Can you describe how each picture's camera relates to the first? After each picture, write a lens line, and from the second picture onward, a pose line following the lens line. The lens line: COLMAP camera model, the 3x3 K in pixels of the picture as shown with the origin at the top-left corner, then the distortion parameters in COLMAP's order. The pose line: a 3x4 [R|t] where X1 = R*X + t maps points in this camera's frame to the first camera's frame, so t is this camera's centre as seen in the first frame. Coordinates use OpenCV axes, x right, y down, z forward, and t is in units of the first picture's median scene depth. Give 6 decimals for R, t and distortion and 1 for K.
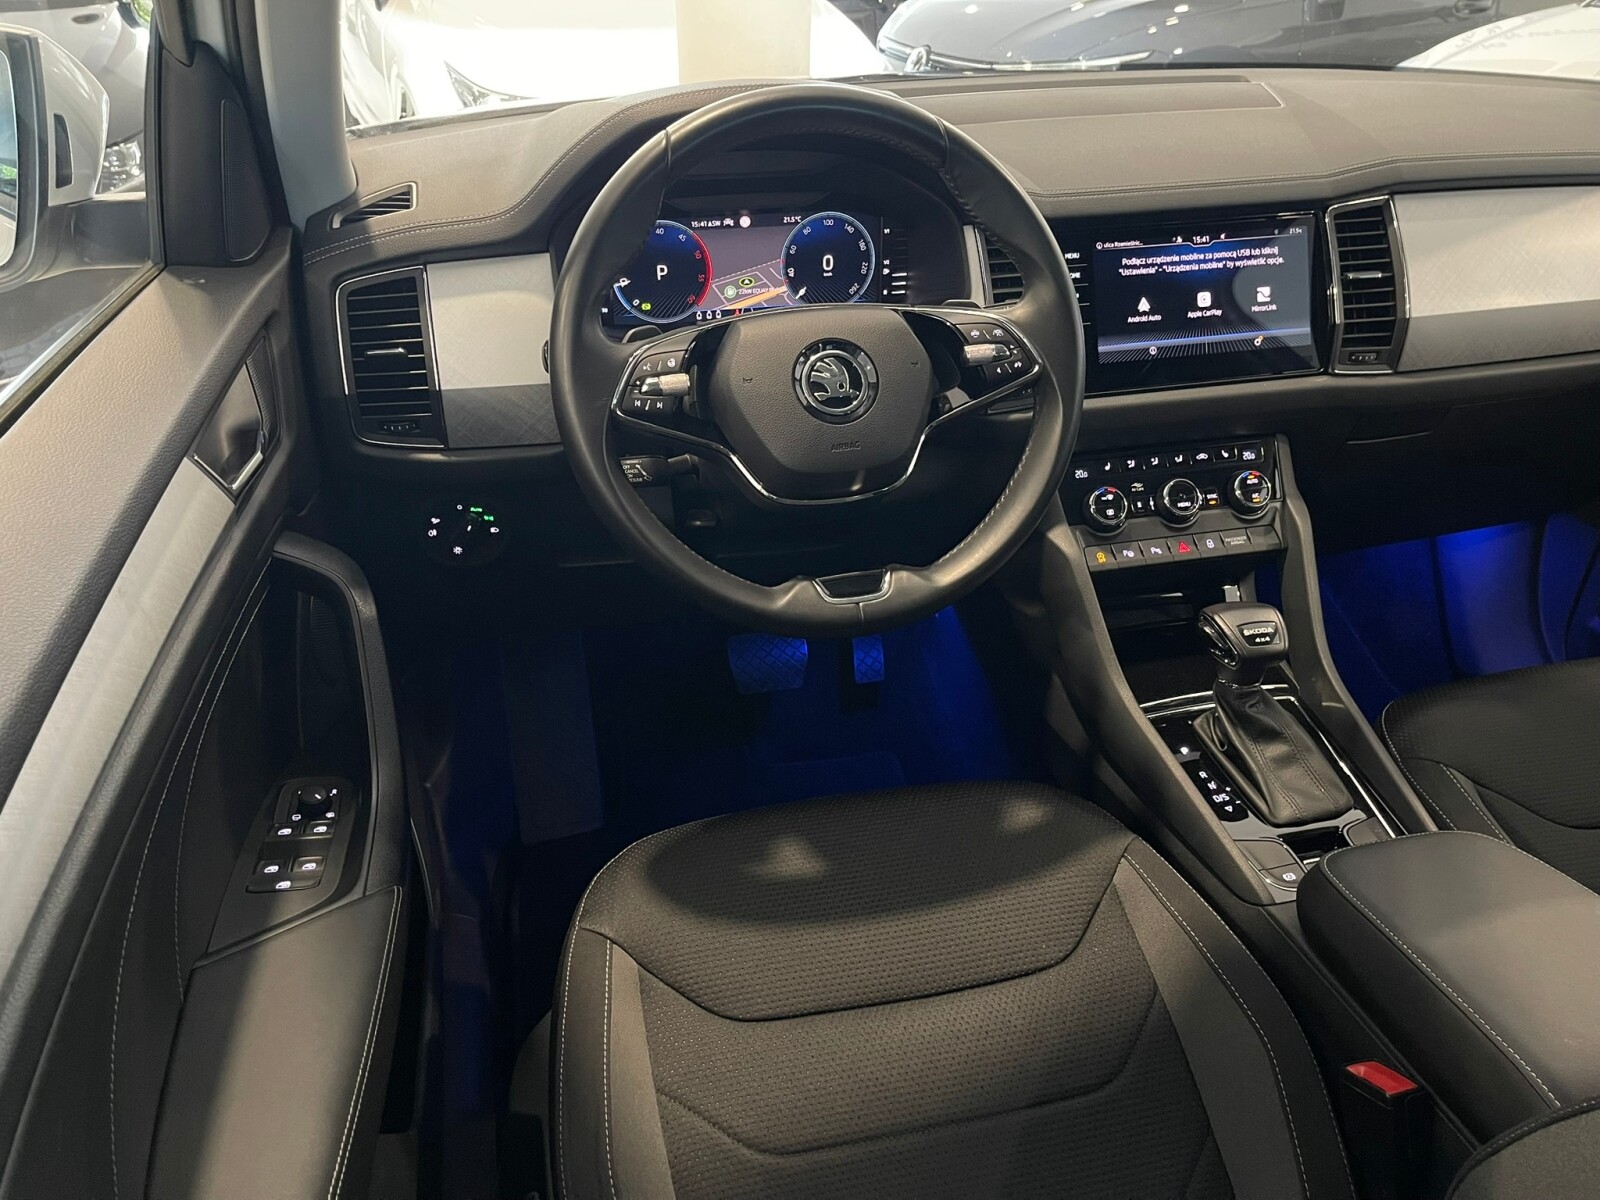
lens RADIAL K [[1222.5, 0, 790.5], [0, 1222.5, 588.0], [0, 0, 1]] dist [0.067279, -0.095322]
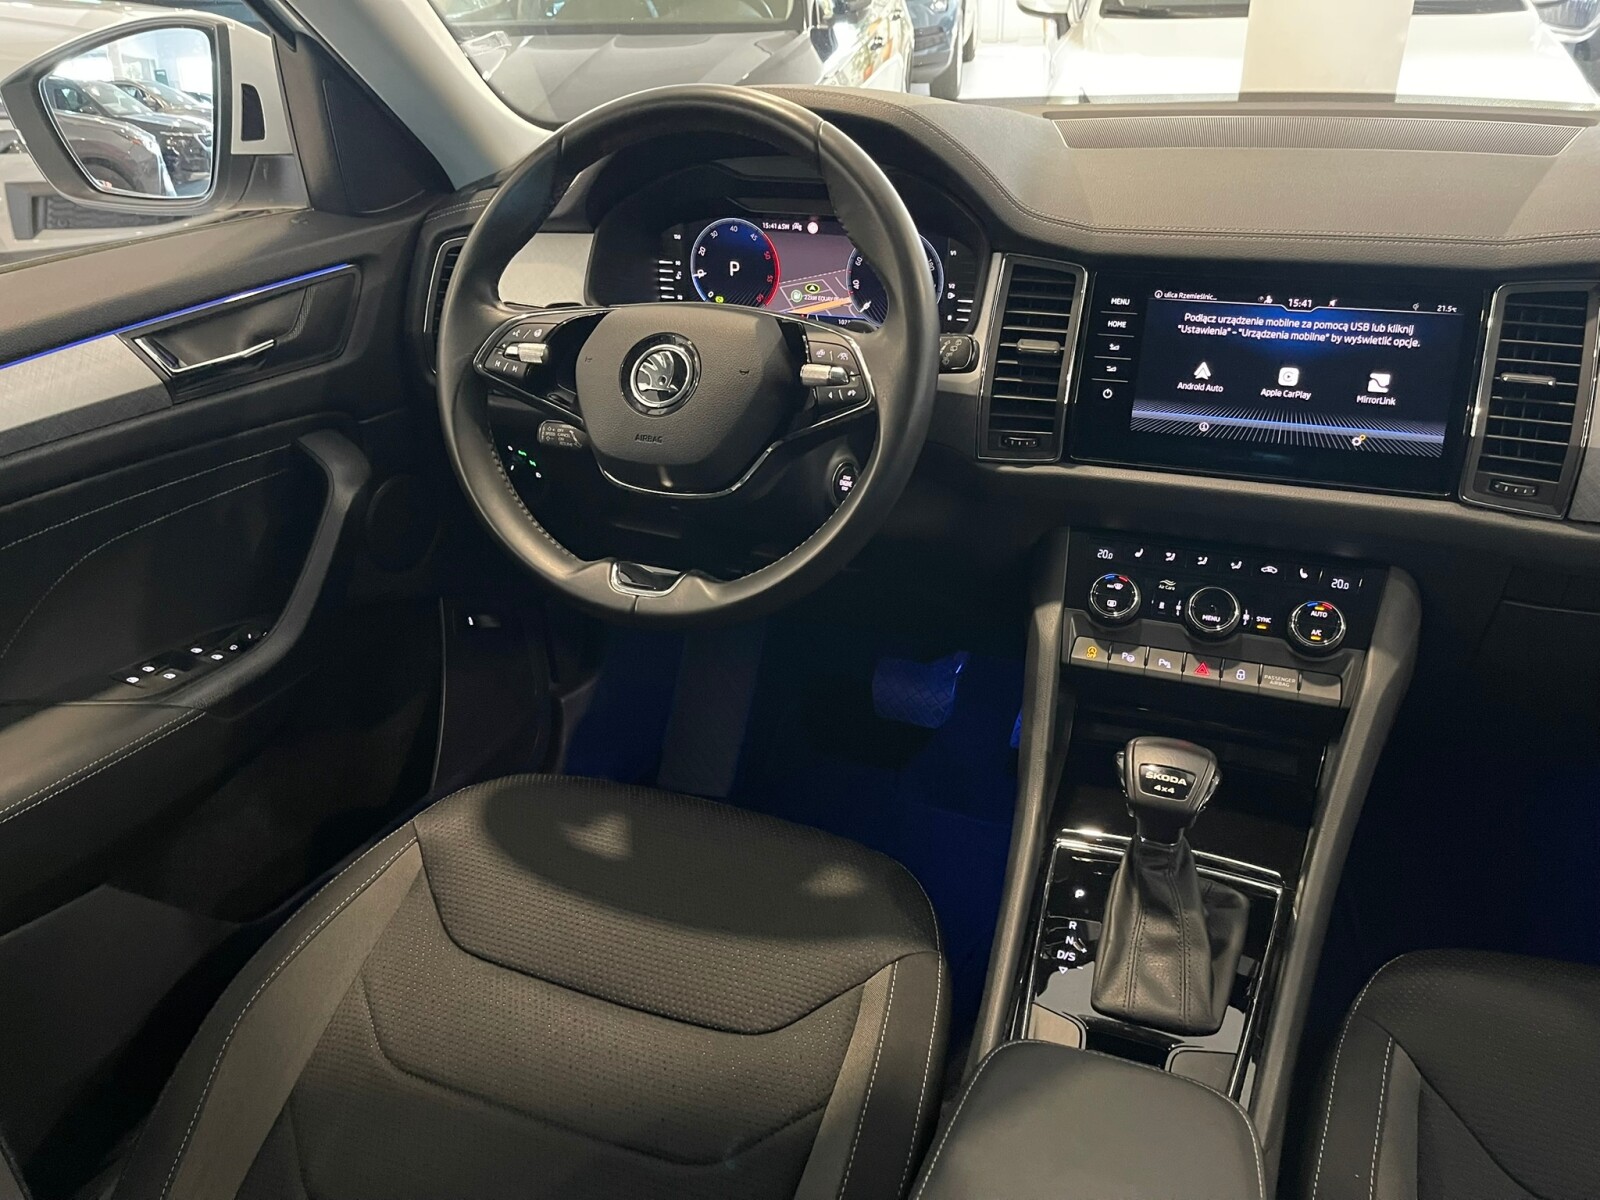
lens RADIAL K [[1222.5, 0, 782.0], [0, 1222.5, 583.5], [0, 0, 1]] dist [0.067279, -0.095322]
pose [[0.821734, 0.241113, -0.516350, 0.517759], [-0.254263, 0.966019, 0.046447, -0.057300], [0.510003, 0.093122, 0.855117, 0.155940]]
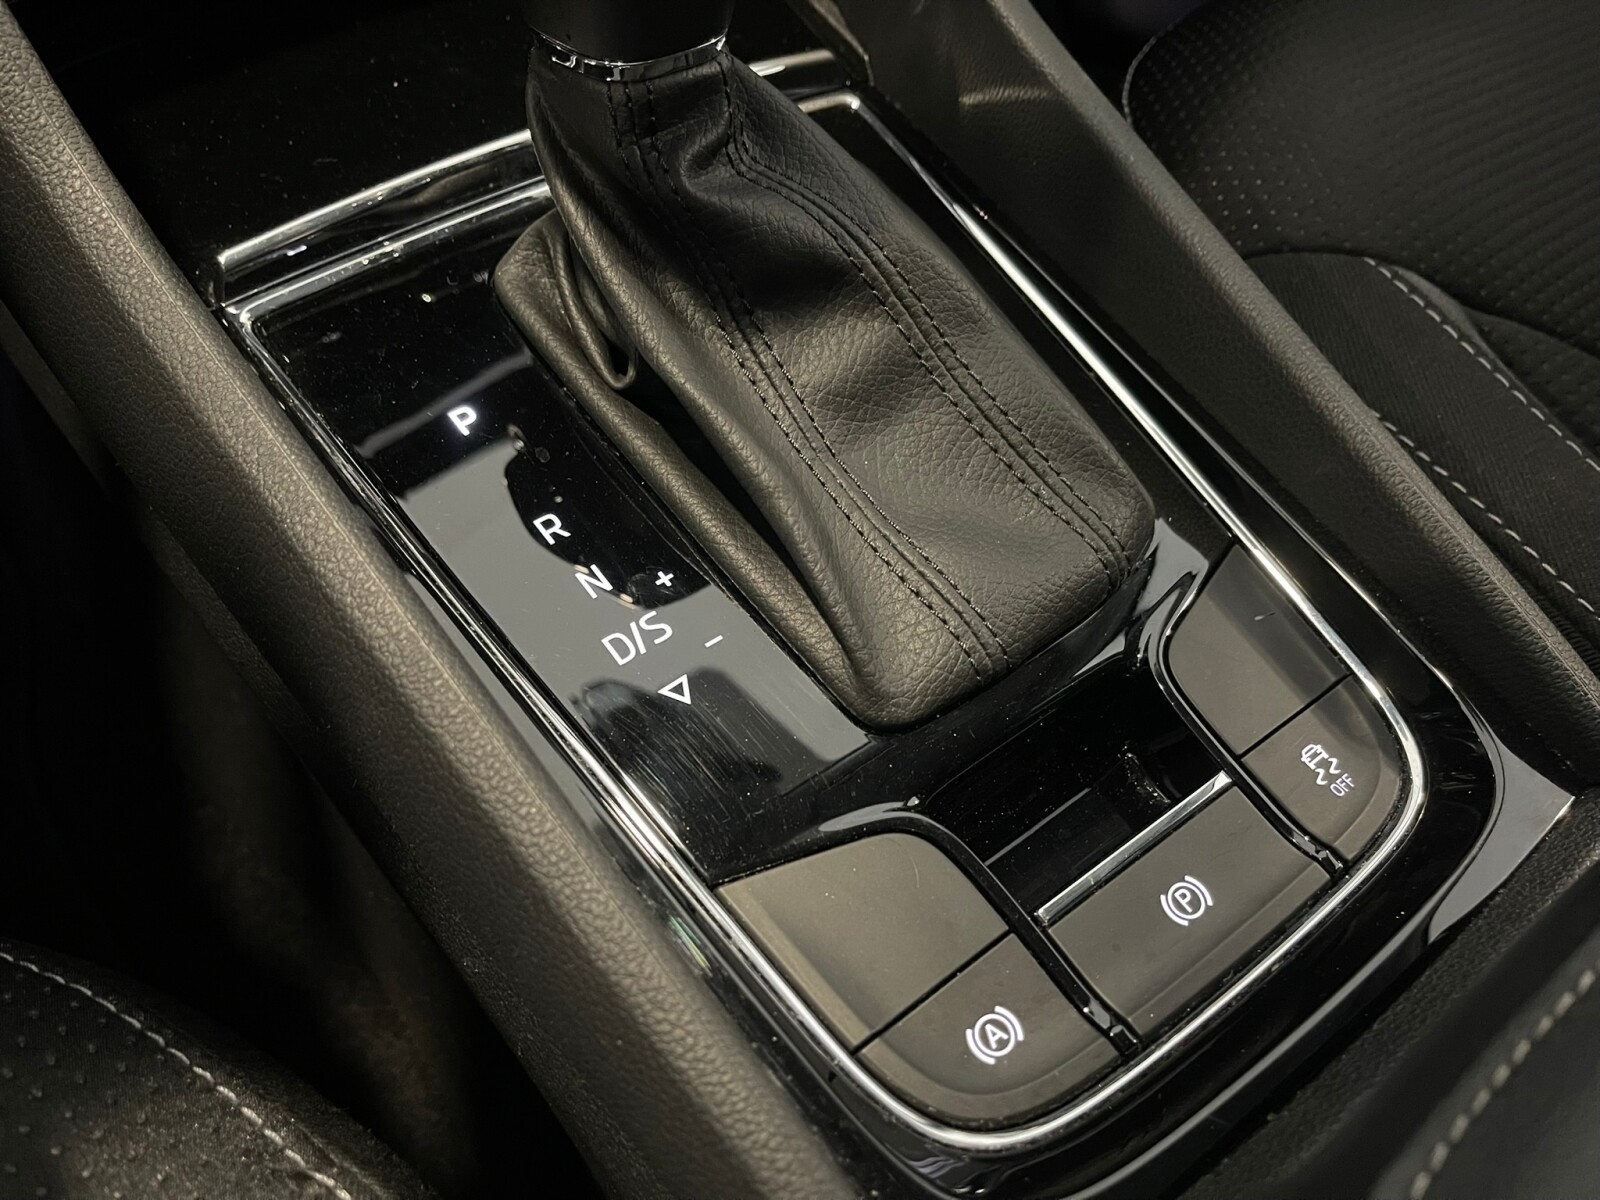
lens RADIAL K [[1168.0, 0, 798.3], [0, 1168.0, 599.7], [0, 0, 1]] dist [0.006772, 0.002339]
pose [[0.911268, -0.287053, 0.295281, 0.292307], [0.133546, 0.884264, 0.447486, 0.071026], [-0.389558, -0.368346, 0.844136, 0.756768]]
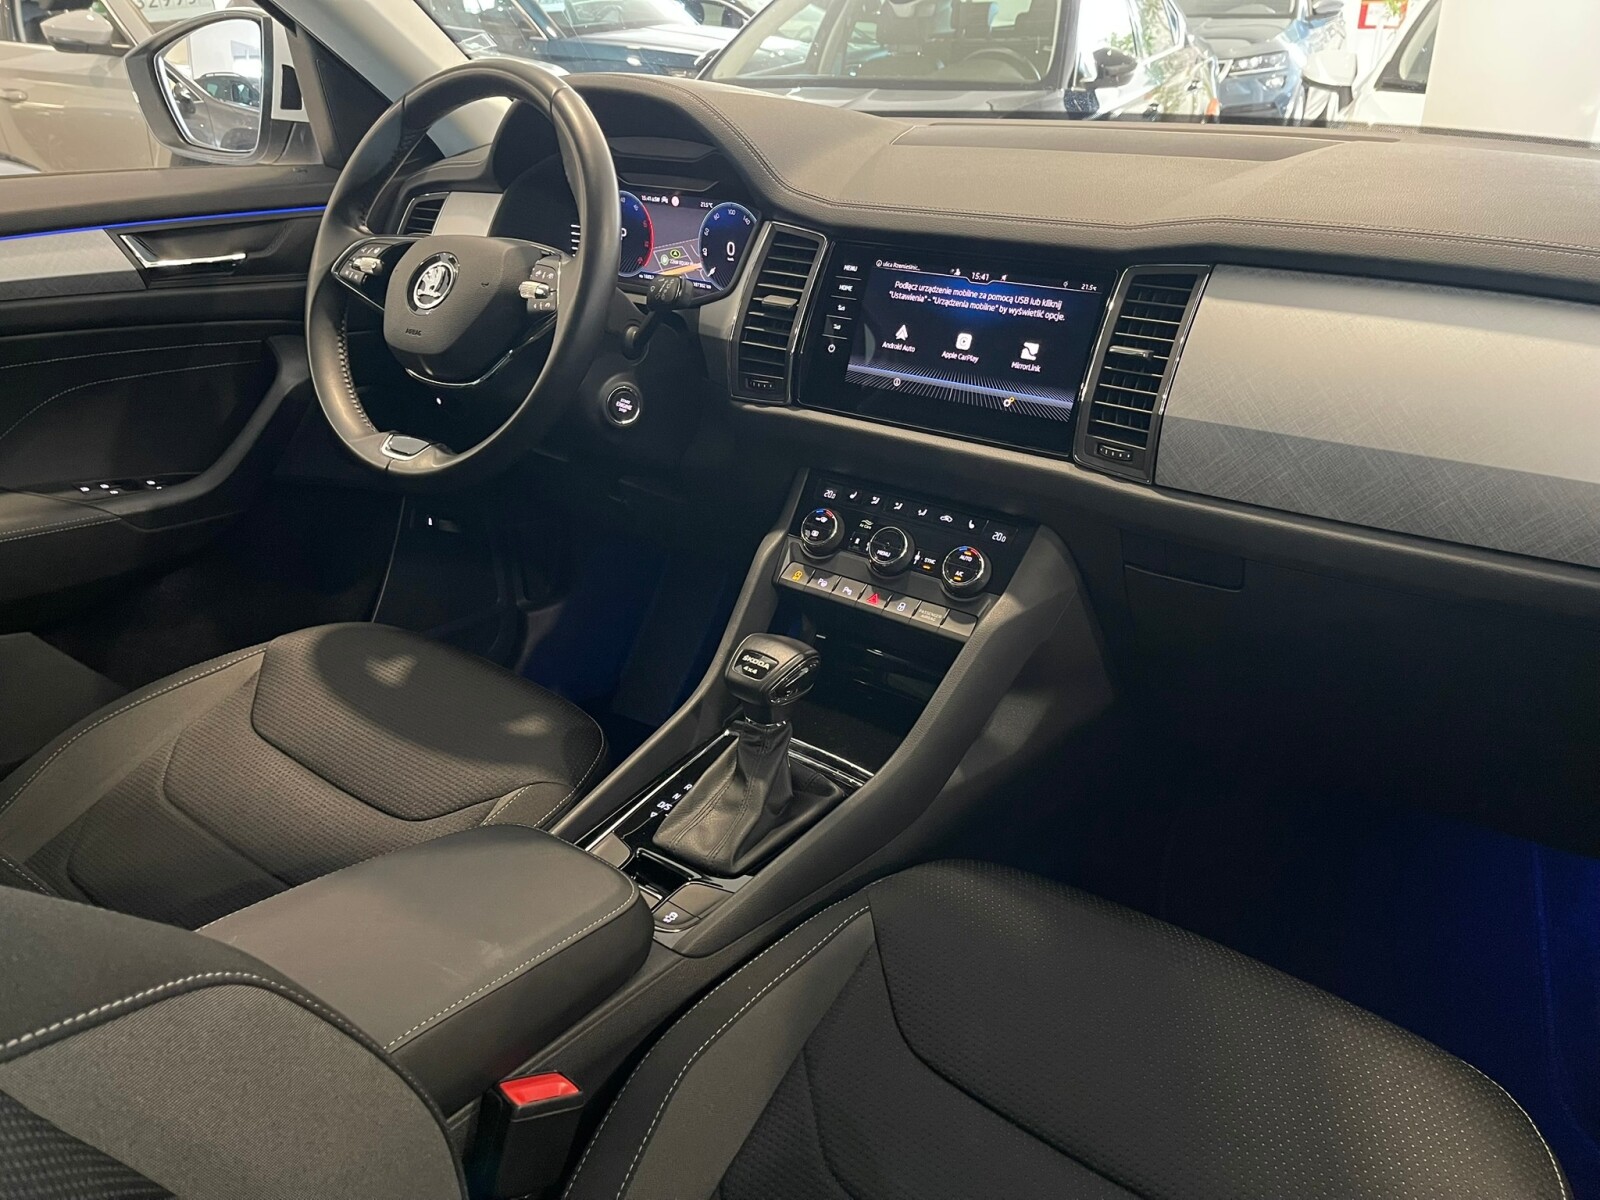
lens RADIAL K [[1222.5, 0, 785.5], [0, 1222.5, 585.7], [0, 0, 1]] dist [0.067279, -0.095322]
pose [[0.623071, 0.320511, -0.713481, 0.958757], [-0.380560, 0.921161, 0.081469, -0.094699], [0.683342, 0.220761, 0.695922, 0.332342]]
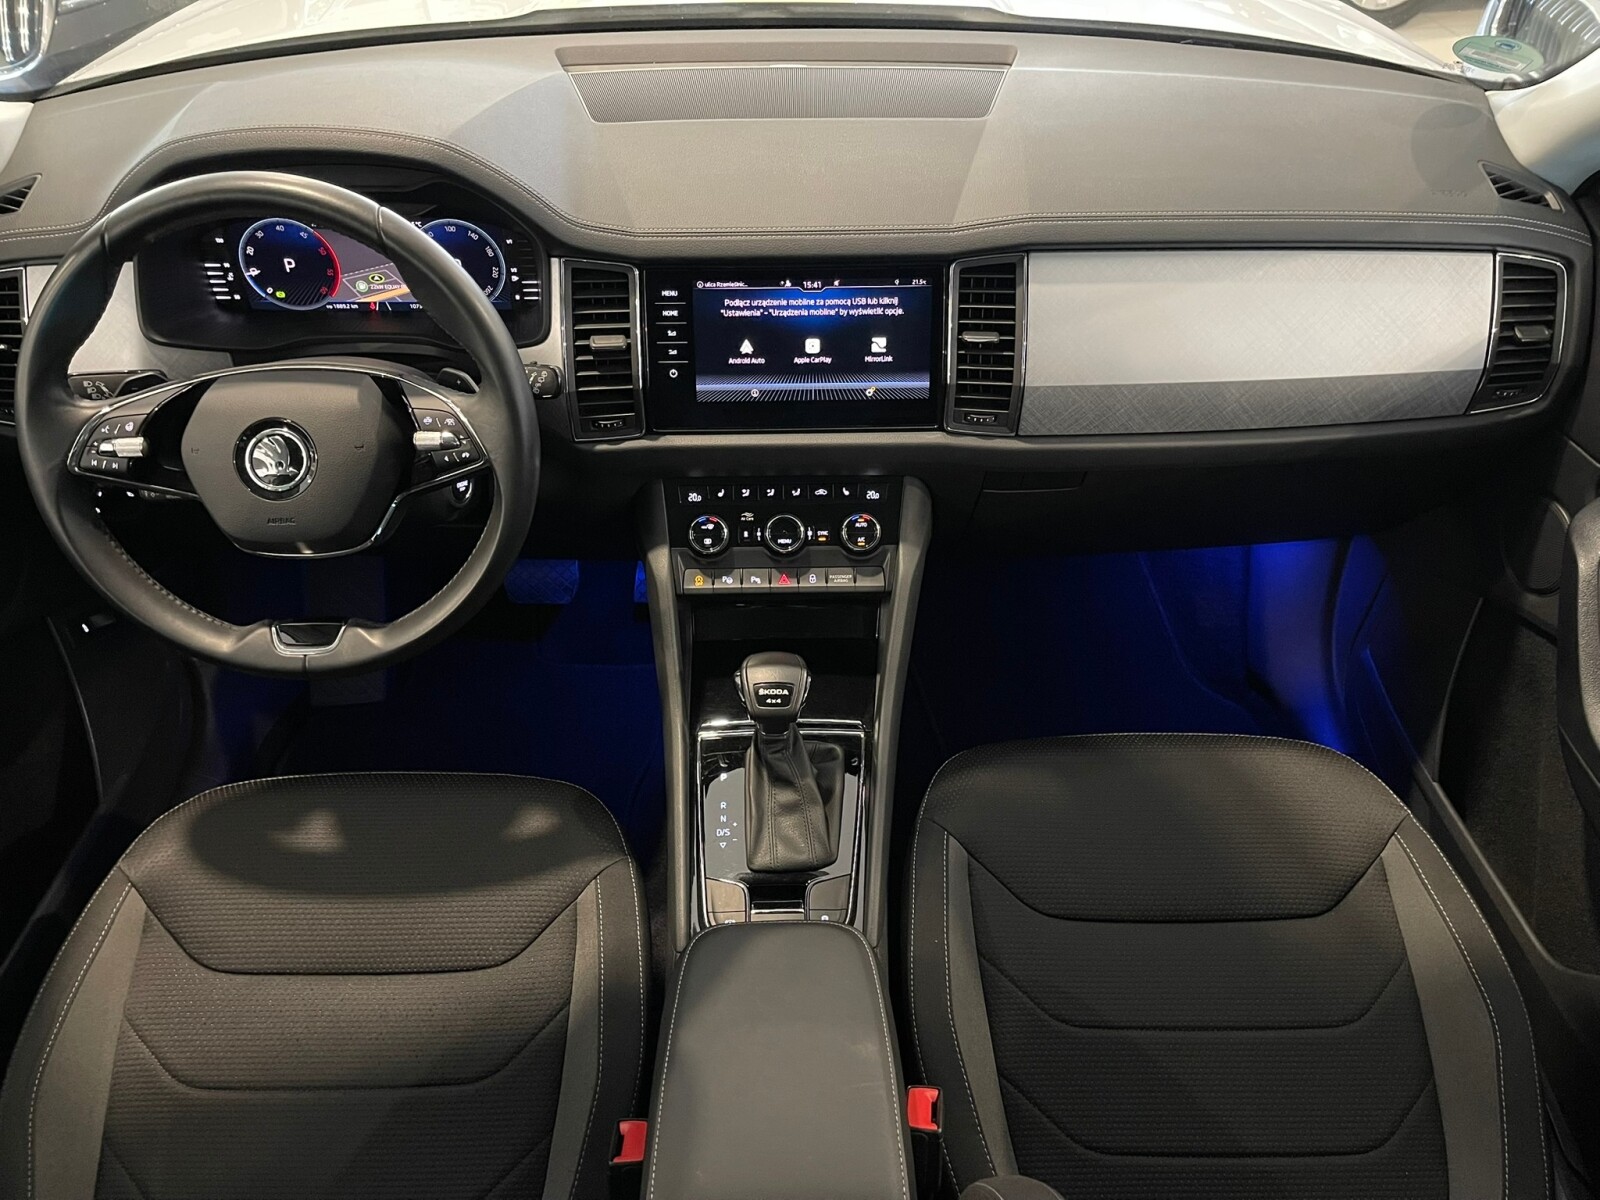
lens RADIAL K [[1222.5, 0, 804.7], [0, 1222.5, 594.6], [0, 0, 1]] dist [0.067279, -0.095322]
pose [[0.978212, 0.143658, -0.149880, 0.510808], [-0.107357, 0.967942, 0.227076, -0.266261], [0.177696, -0.206038, 0.962275, 0.010141]]
